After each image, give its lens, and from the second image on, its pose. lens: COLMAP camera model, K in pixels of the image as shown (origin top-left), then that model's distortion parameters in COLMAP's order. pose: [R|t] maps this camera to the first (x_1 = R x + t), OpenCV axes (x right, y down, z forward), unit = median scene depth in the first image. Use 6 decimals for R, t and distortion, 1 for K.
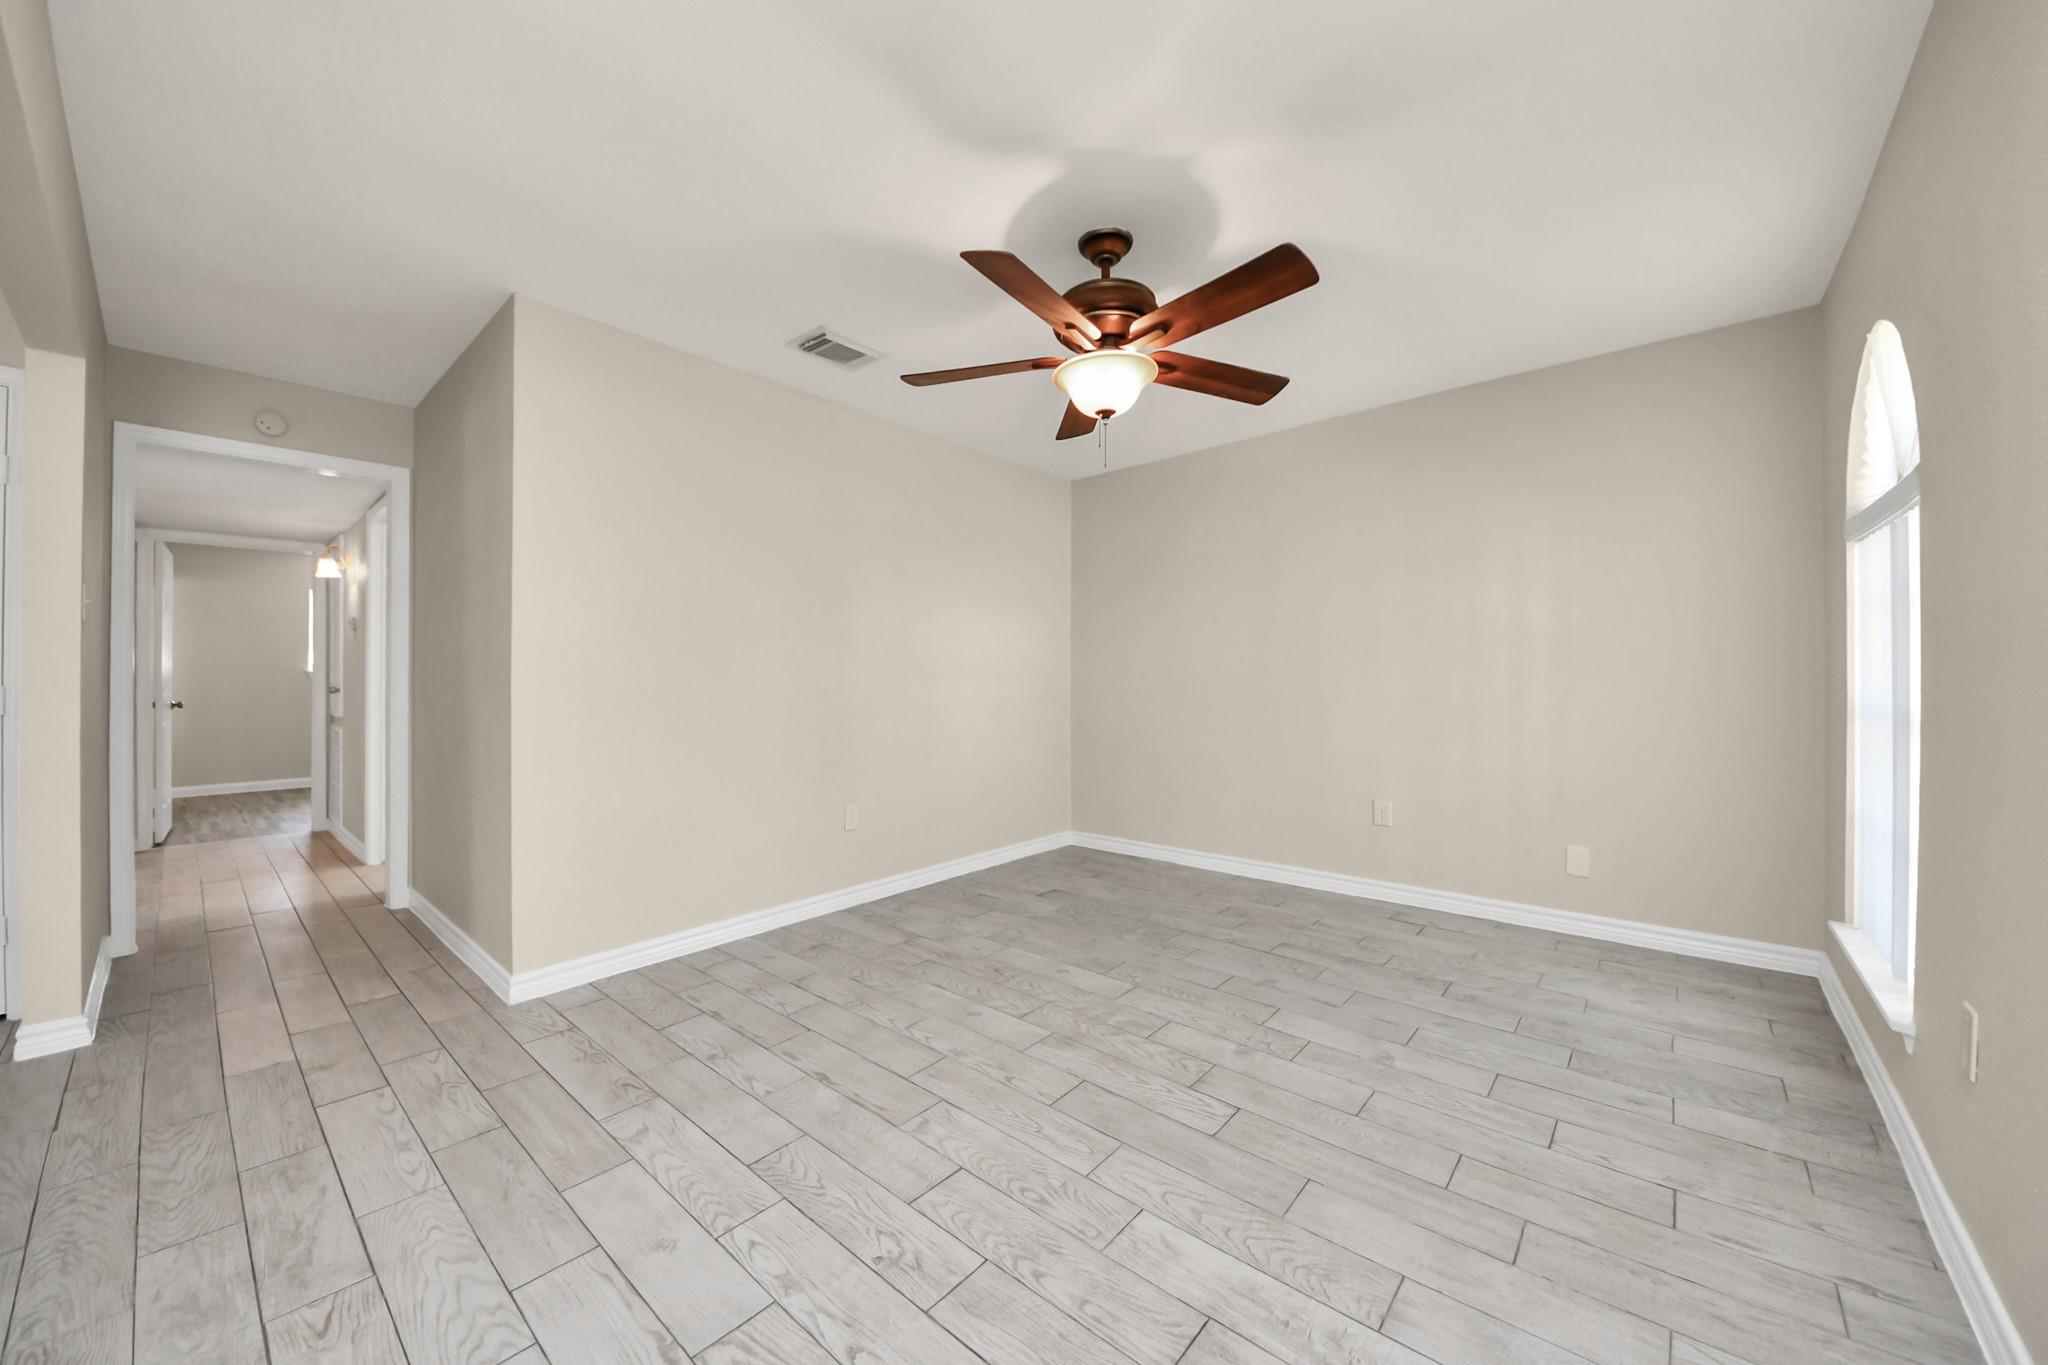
lens RADIAL K [[754.3, 0, 1047.4], [0, 754.3, 683.1], [0, 0, 1]] dist [0.011994, -0.007742]
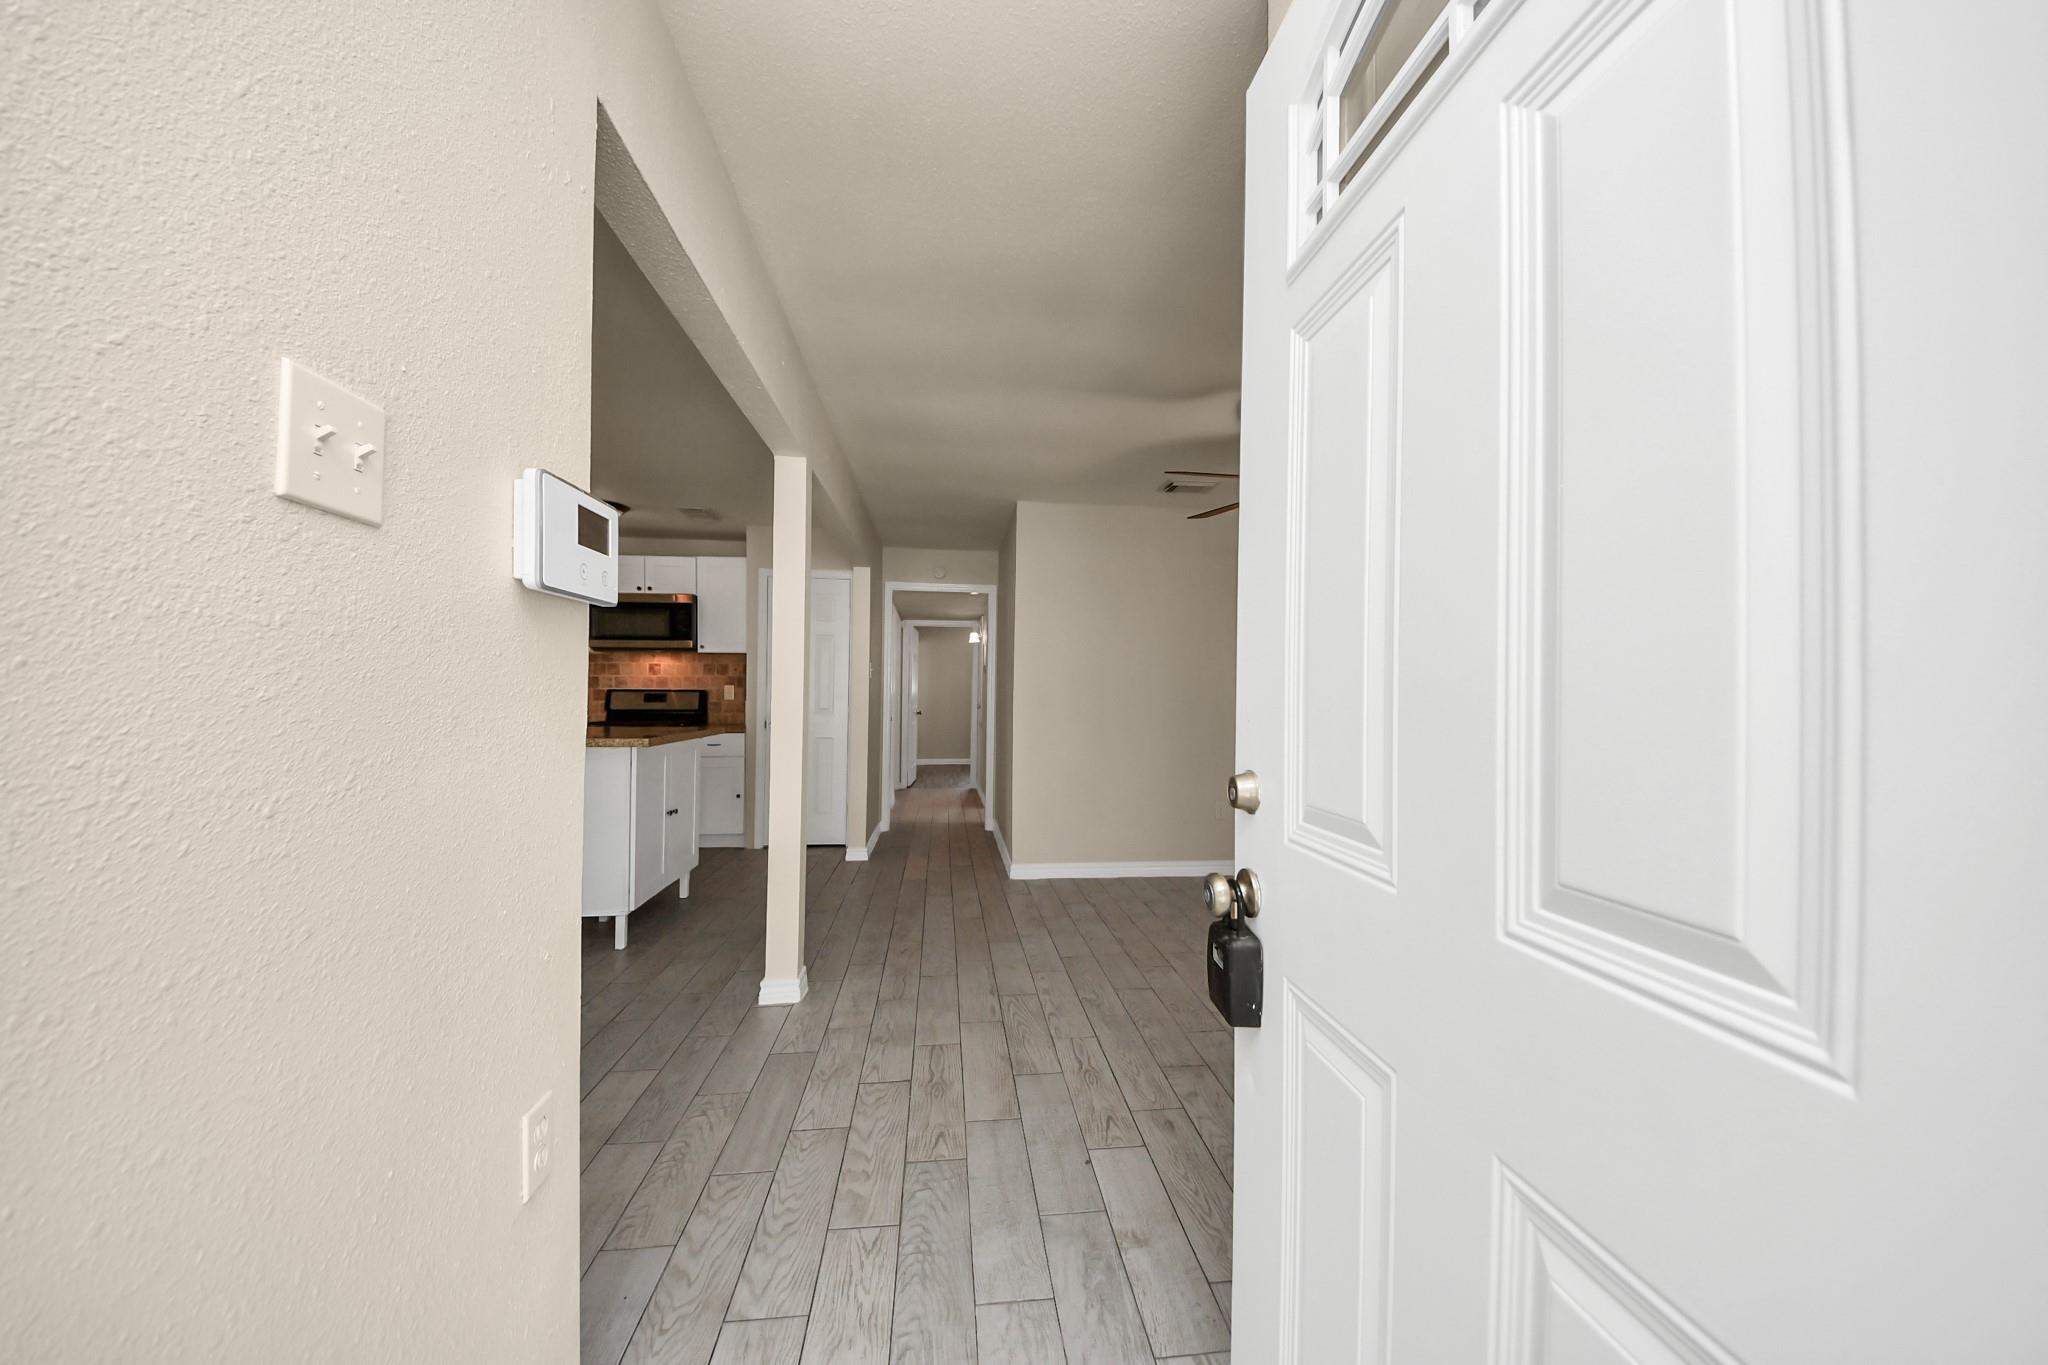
lens RADIAL K [[747.5, 0, 1023.8], [0, 747.5, 696.4], [0, 0, 1]] dist [0.012783, 0.000009]
pose [[0.730456, 0.015508, -0.682784, 0.563991], [-0.027206, 0.999609, -0.006402, -0.011570], [0.682418, 0.023252, 0.730592, -0.325706]]
